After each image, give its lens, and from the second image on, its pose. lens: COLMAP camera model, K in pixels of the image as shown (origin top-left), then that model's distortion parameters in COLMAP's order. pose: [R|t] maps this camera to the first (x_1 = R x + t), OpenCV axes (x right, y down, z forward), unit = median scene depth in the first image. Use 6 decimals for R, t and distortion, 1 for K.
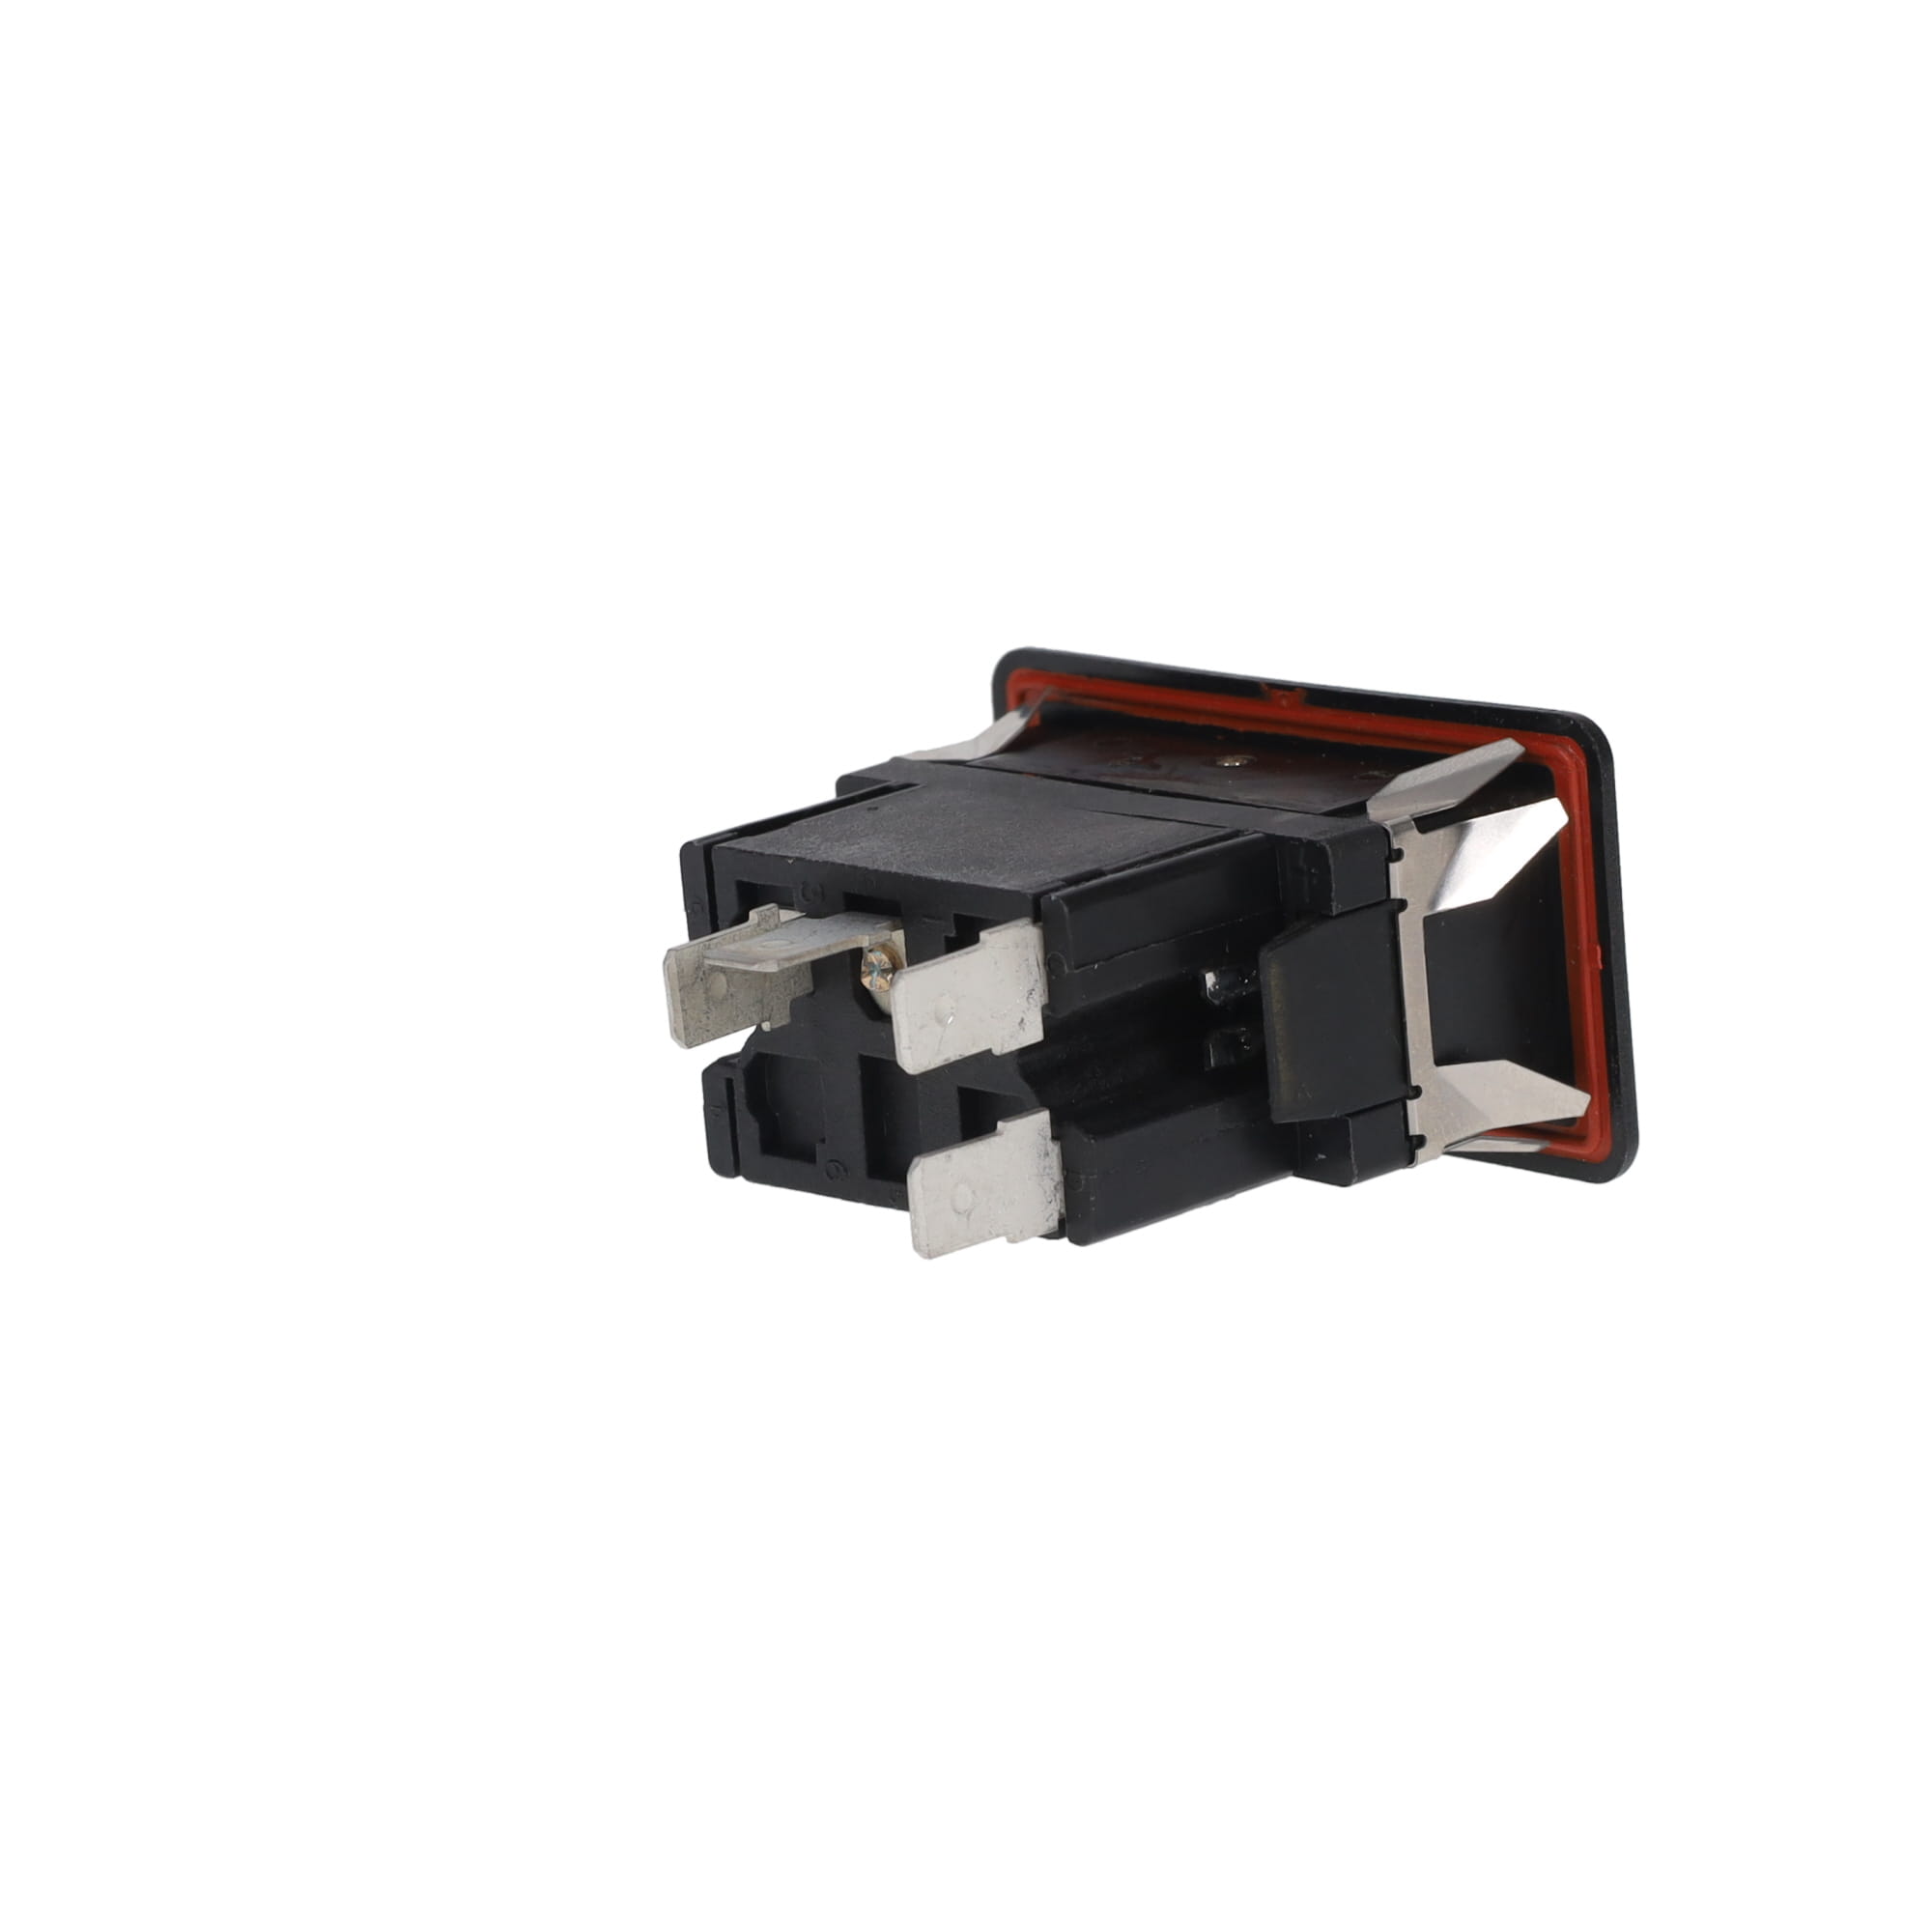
lens RADIAL K [[8345.2, 0, 967.0], [0, 8345.2, 966.0], [0, 0, 1]] dist [0.204643, 0.000000]
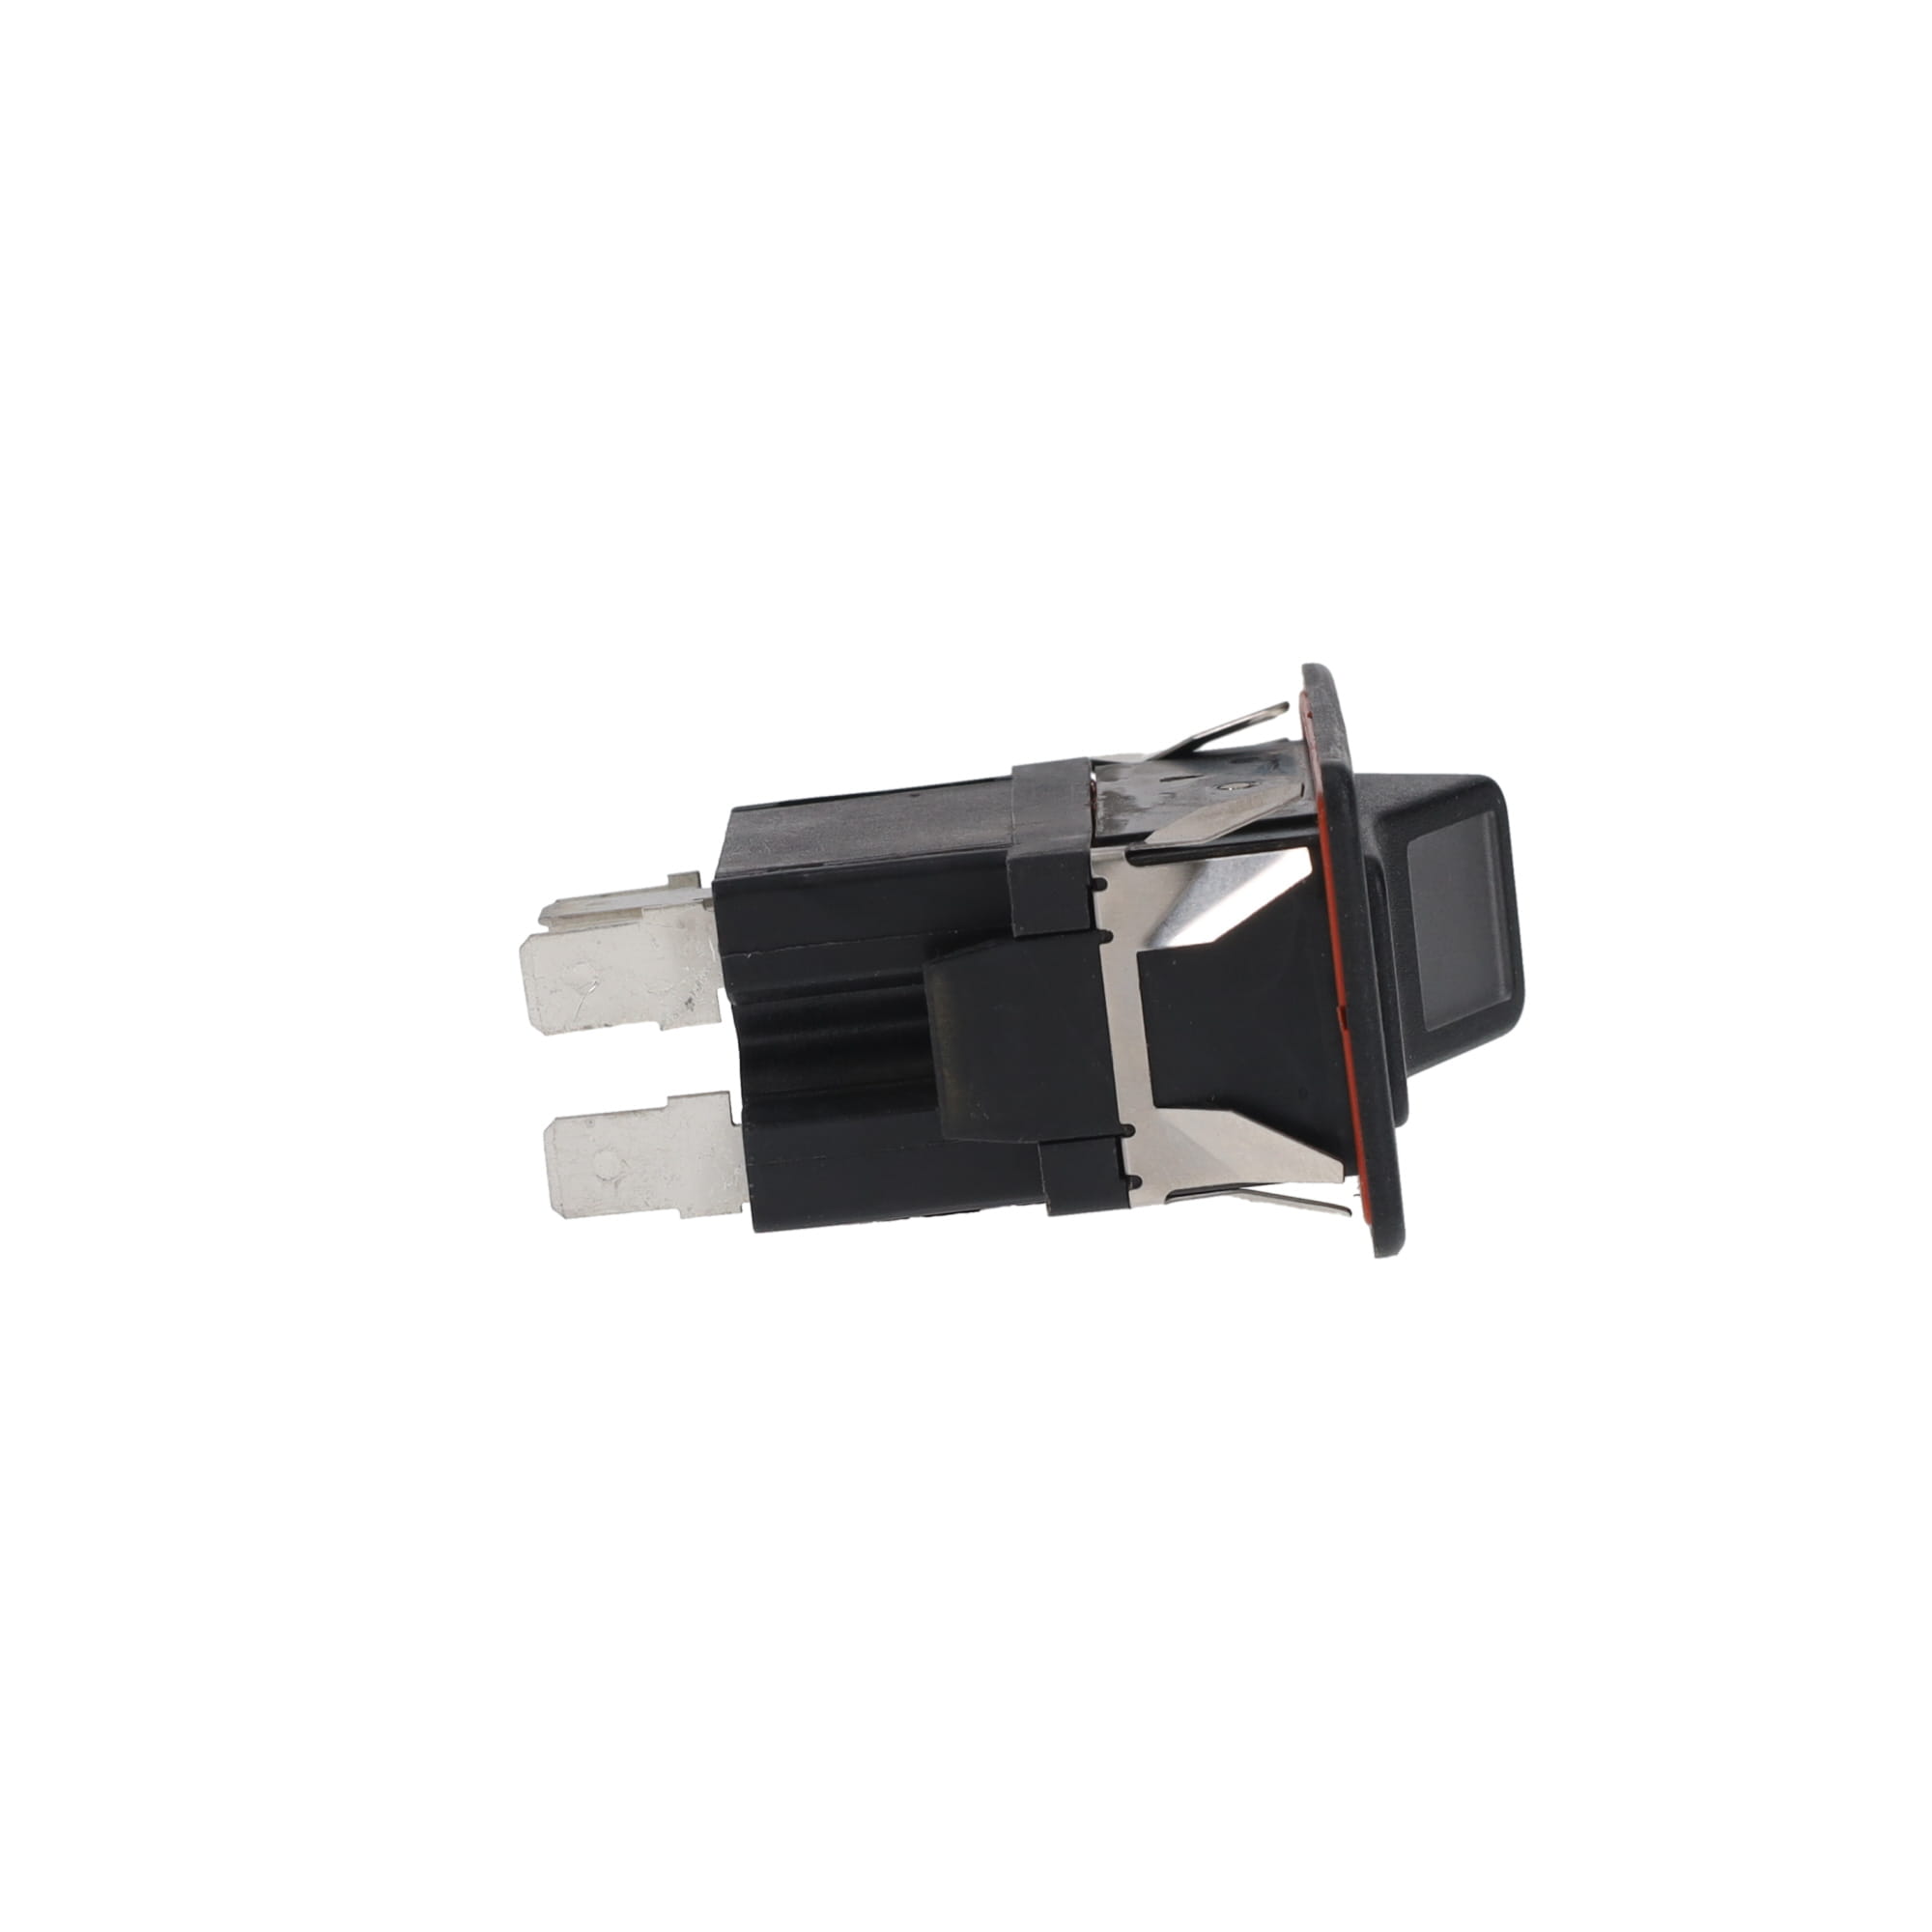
lens RADIAL K [[8345.2, 0, 965.7], [0, 8345.2, 965.7], [0, 0, 1]] dist [0.204643, 0.000000]
pose [[0.704056, 0.112323, -0.701205, 0.724101], [-0.108782, 0.992817, 0.049811, -0.050640], [0.701763, 0.041209, 0.711218, 0.295648]]
